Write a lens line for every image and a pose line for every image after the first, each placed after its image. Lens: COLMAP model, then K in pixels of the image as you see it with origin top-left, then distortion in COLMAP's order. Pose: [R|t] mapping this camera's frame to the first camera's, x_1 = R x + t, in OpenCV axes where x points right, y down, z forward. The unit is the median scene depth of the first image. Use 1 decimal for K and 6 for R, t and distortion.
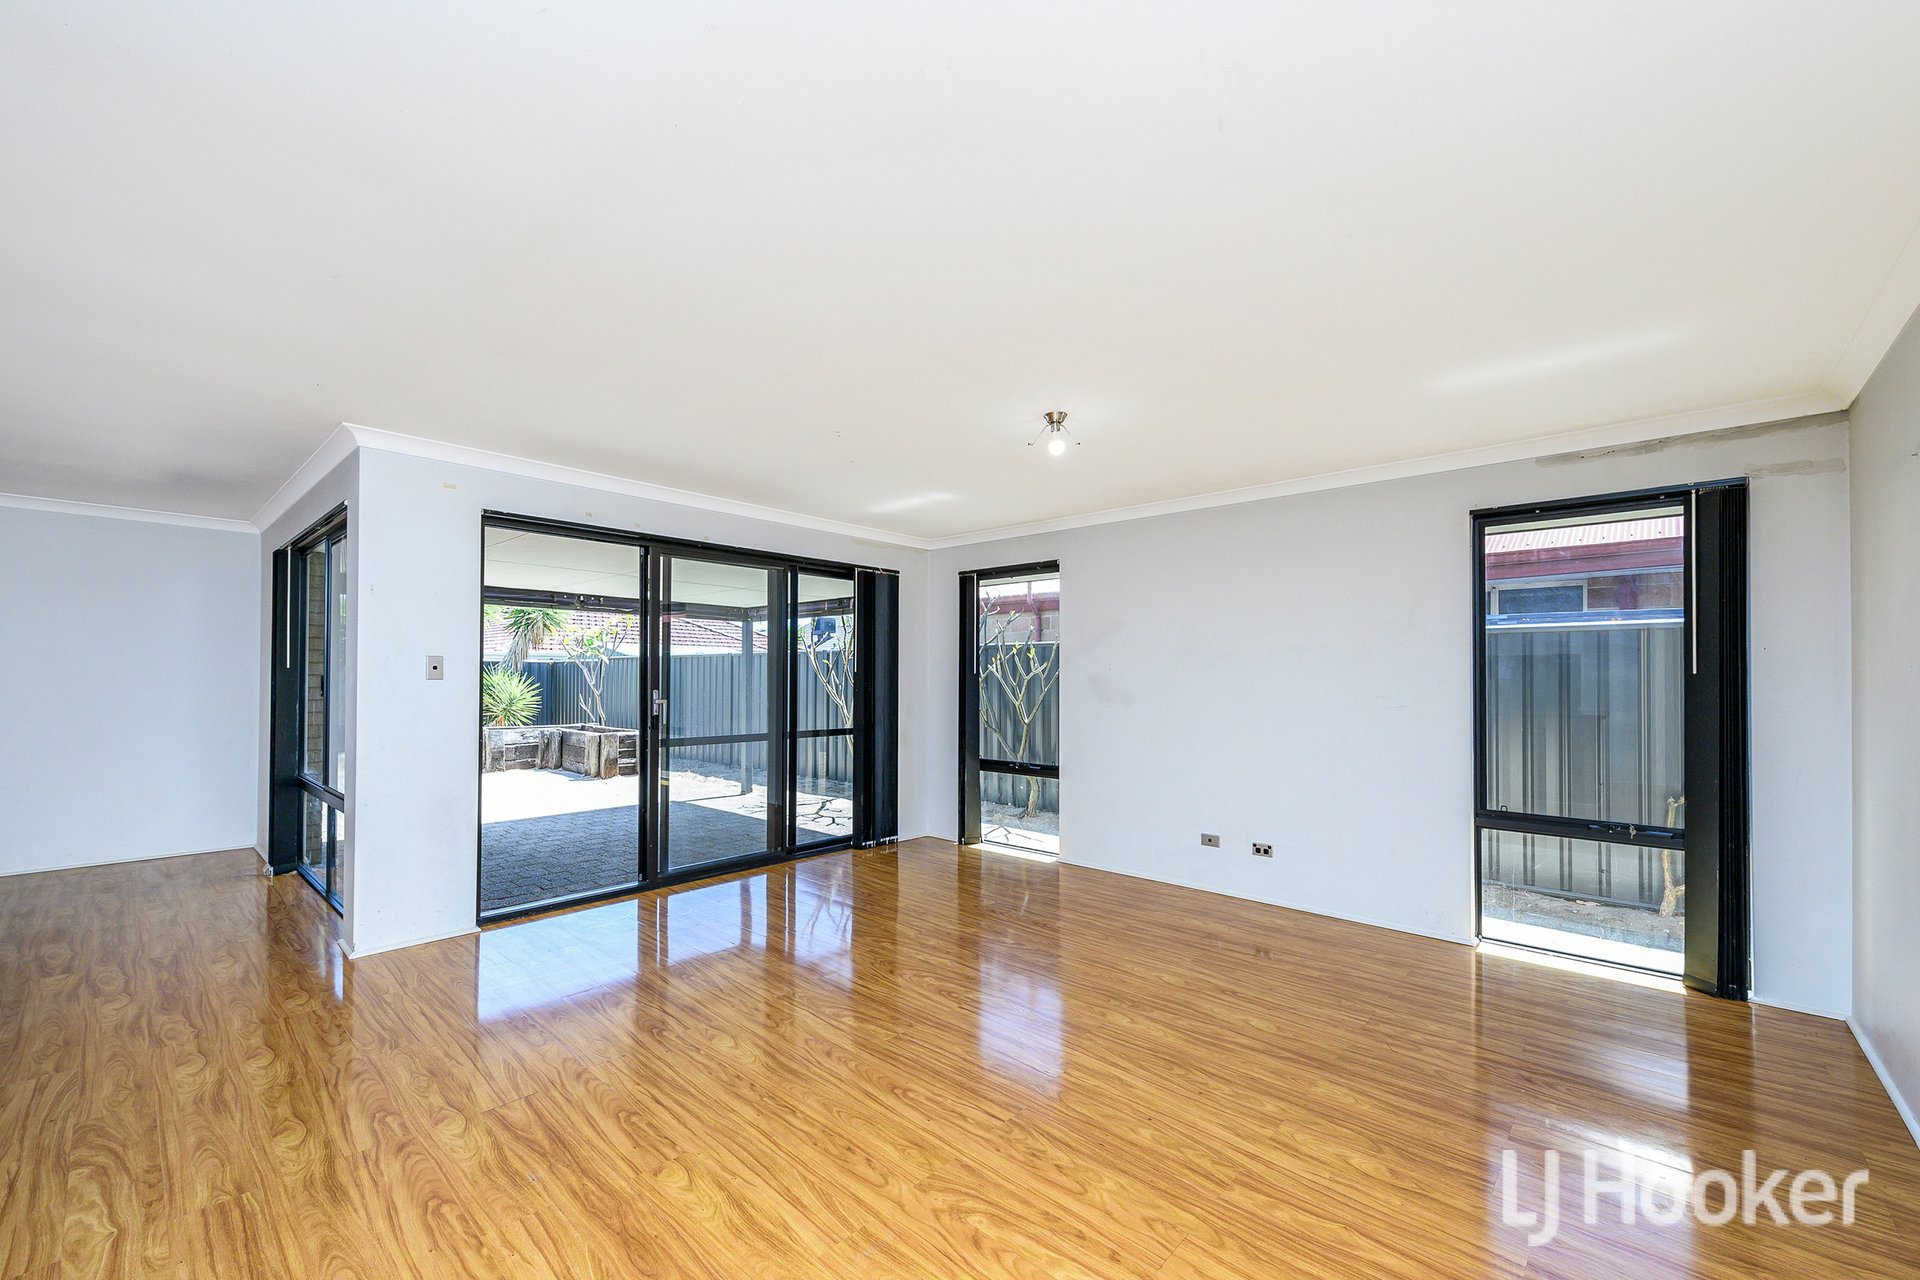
lens RADIAL K [[761.1, 0, 930.6], [0, 761.1, 704.1], [0, 0, 1]] dist [0.014018, -0.002776]
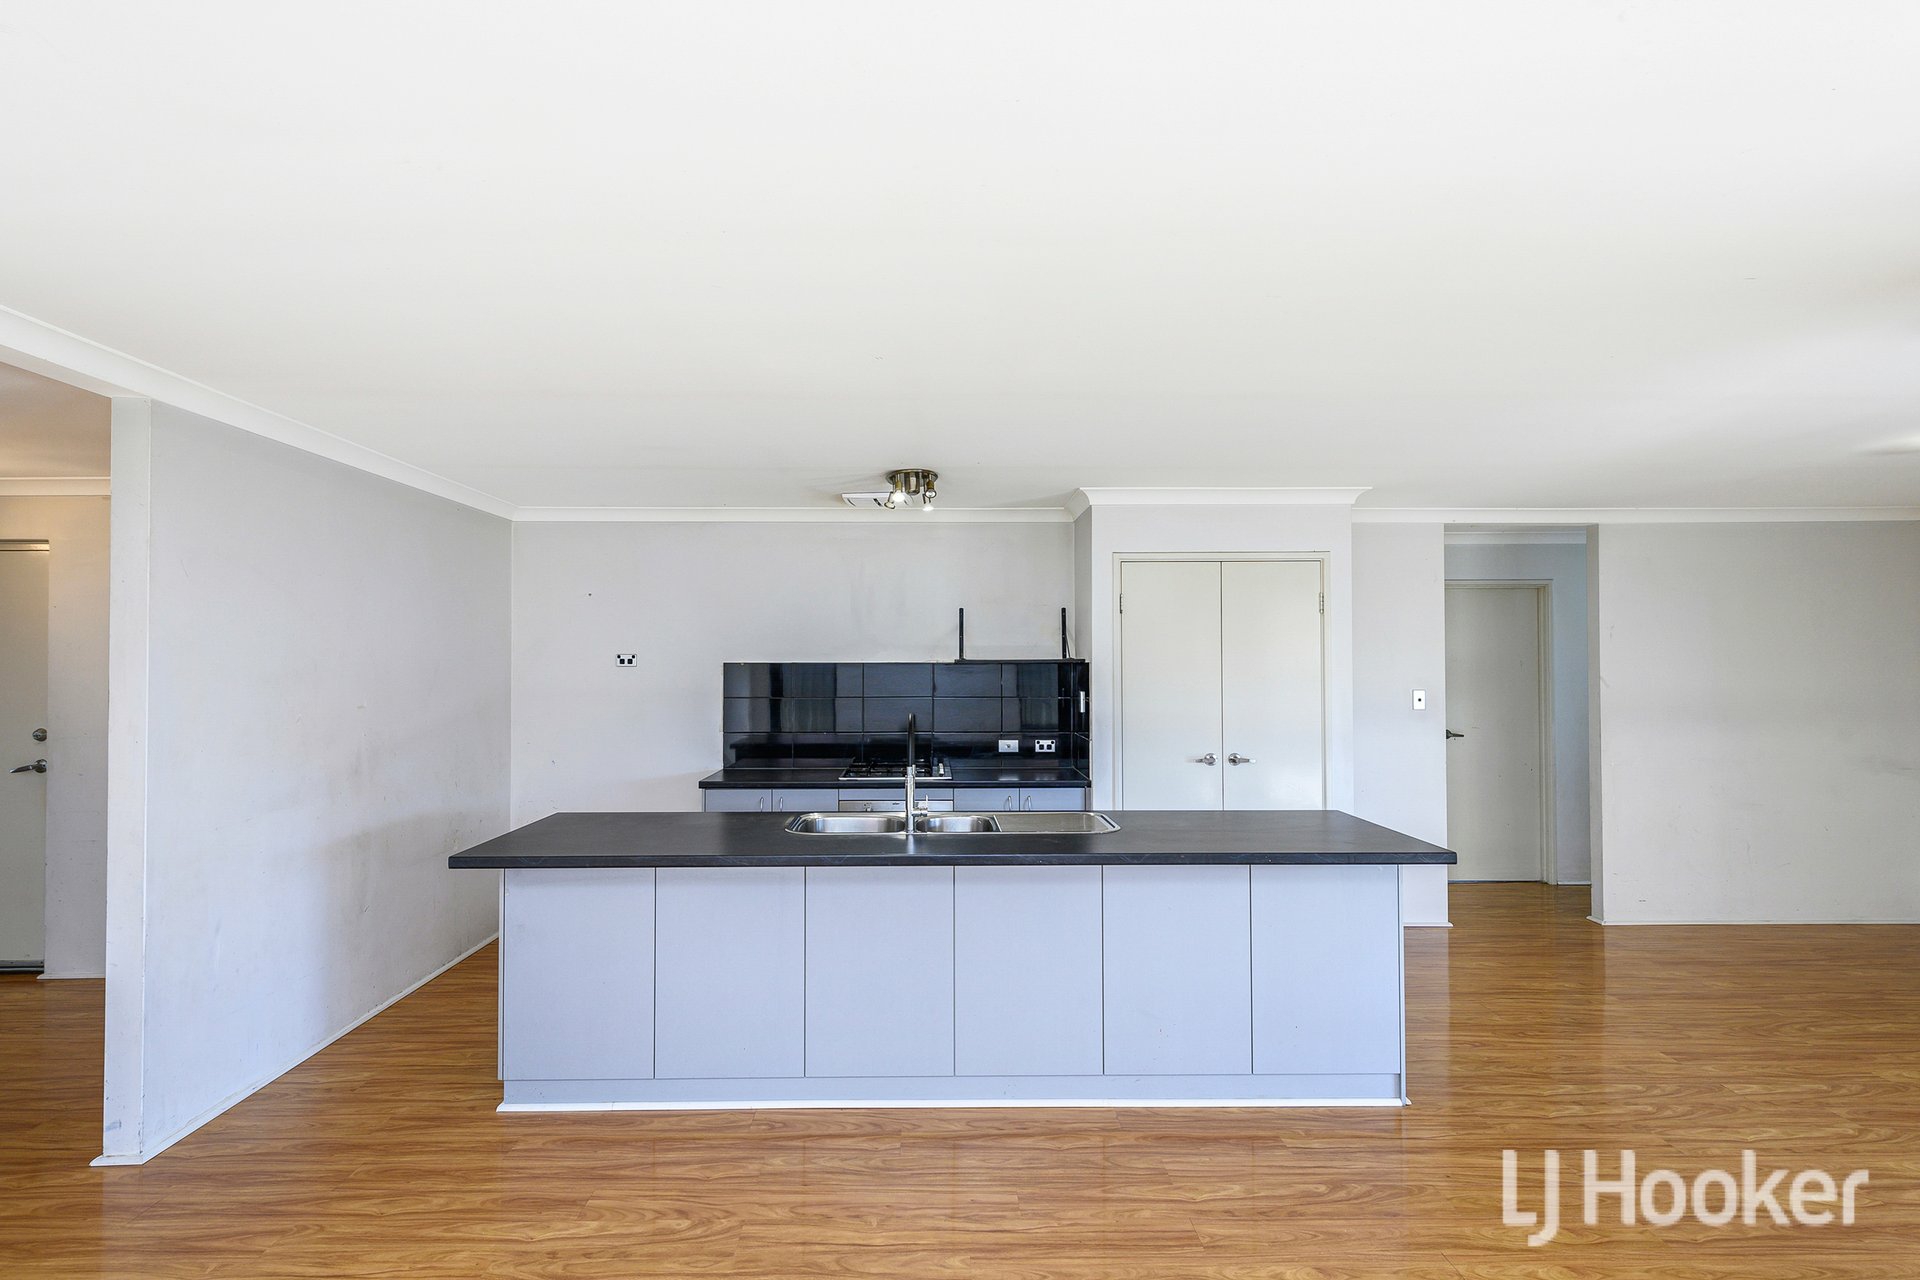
lens RADIAL K [[962.3, 0, 934.9], [0, 962.3, 645.7], [0, 0, 1]] dist [0.003214, 0.002438]
pose [[-0.717310, -0.017490, -0.696534, 0.146455], [-0.029739, 0.999542, 0.005528, -0.087078], [0.696119, 0.024680, -0.717502, 0.852122]]
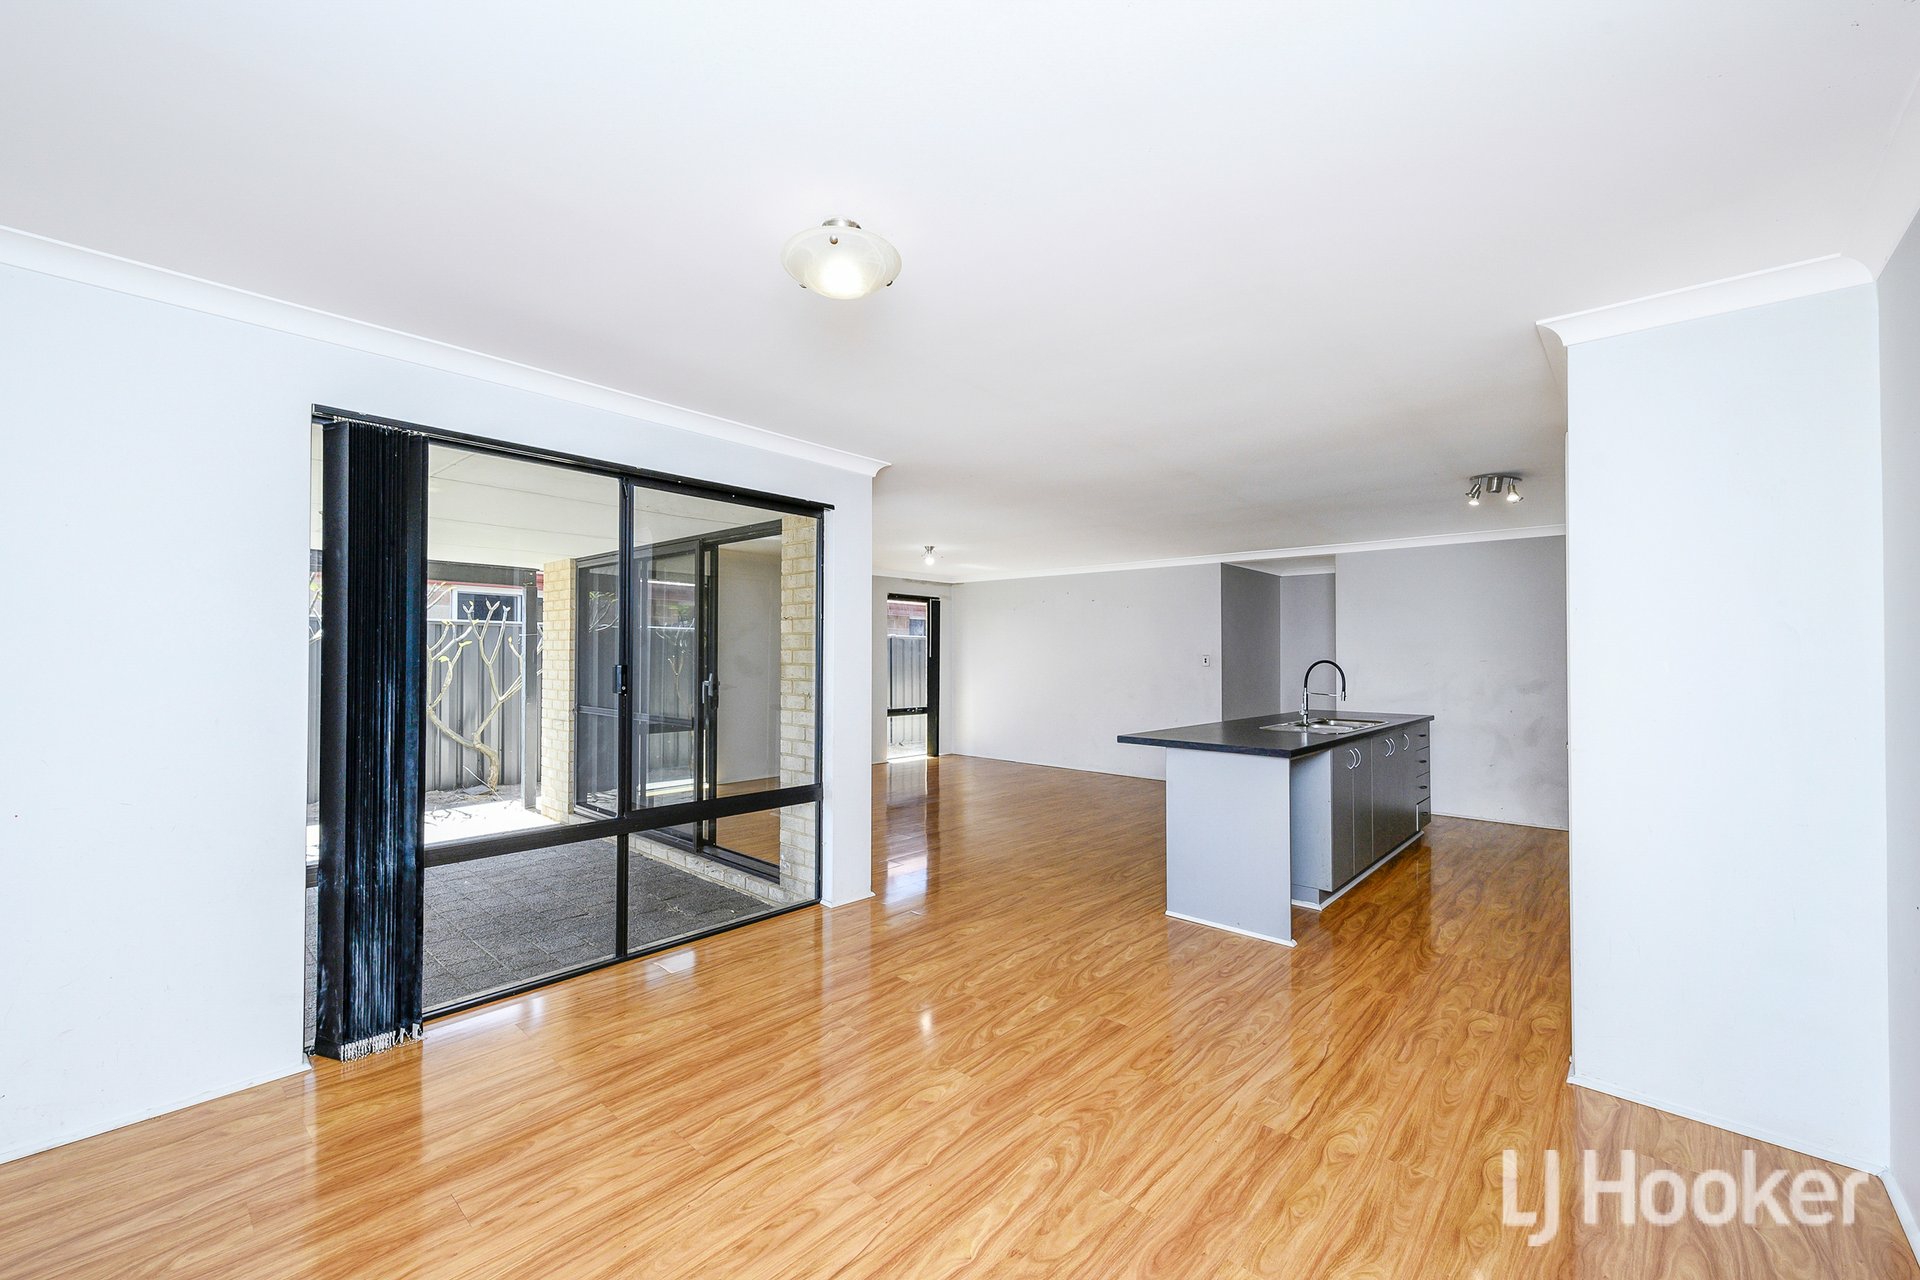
lens RADIAL K [[761.1, 0, 948.5], [0, 761.1, 630.0], [0, 0, 1]] dist [0.014018, -0.002776]
pose [[-0.023674, 0.033547, 0.999157, -1.827926], [0.028536, 0.999052, -0.032867, -0.038064], [-0.999312, 0.027734, -0.024609, 0.843779]]
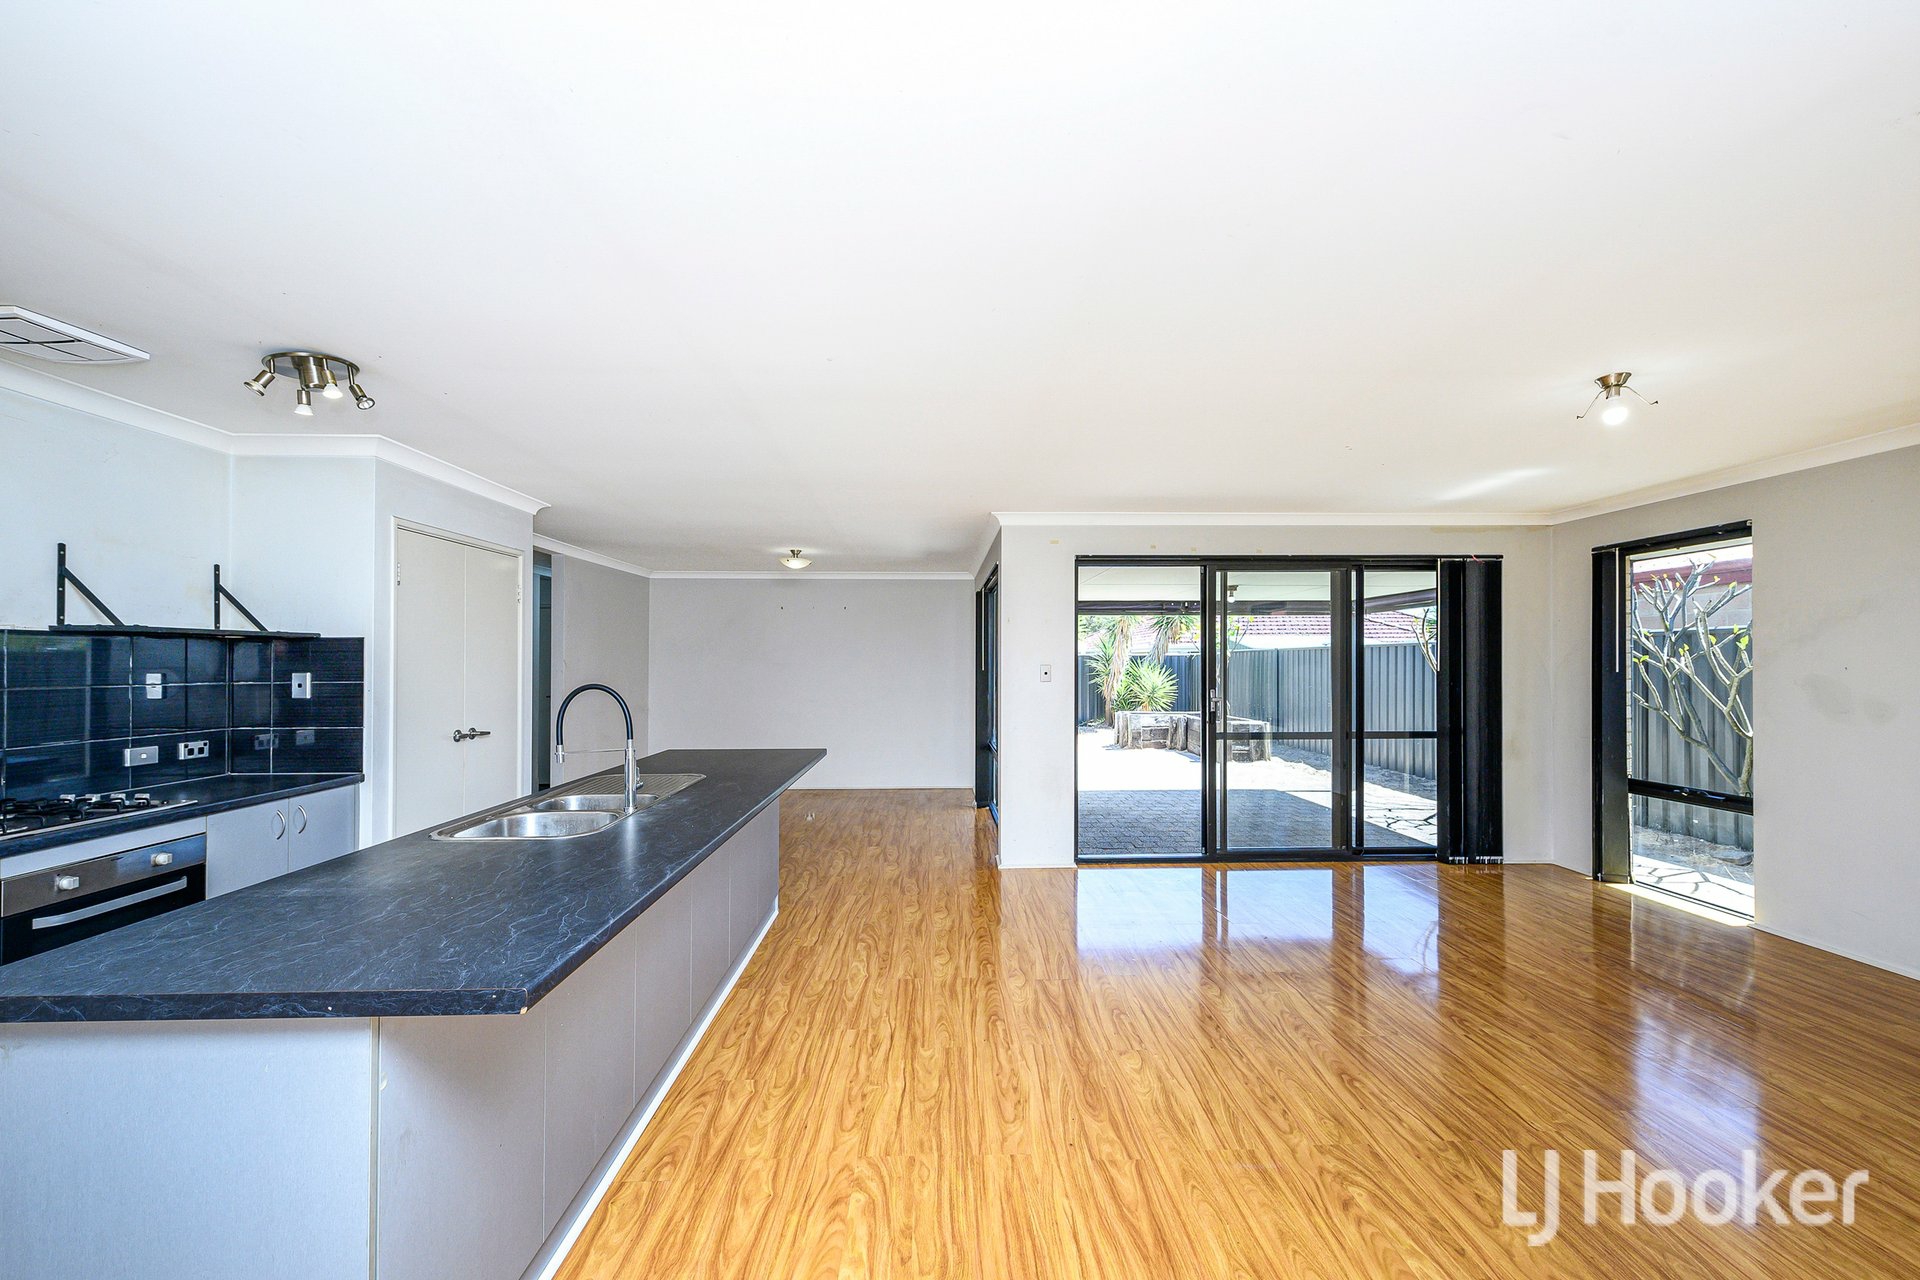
lens RADIAL K [[761.1, 0, 965.1], [0, 761.1, 662.0], [0, 0, 1]] dist [0.014018, -0.002776]
pose [[0.712787, -0.009104, -0.701321, 0.213735], [-0.018045, 0.999347, -0.031312, -0.017297], [0.701148, 0.034974, 0.712157, -0.096213]]
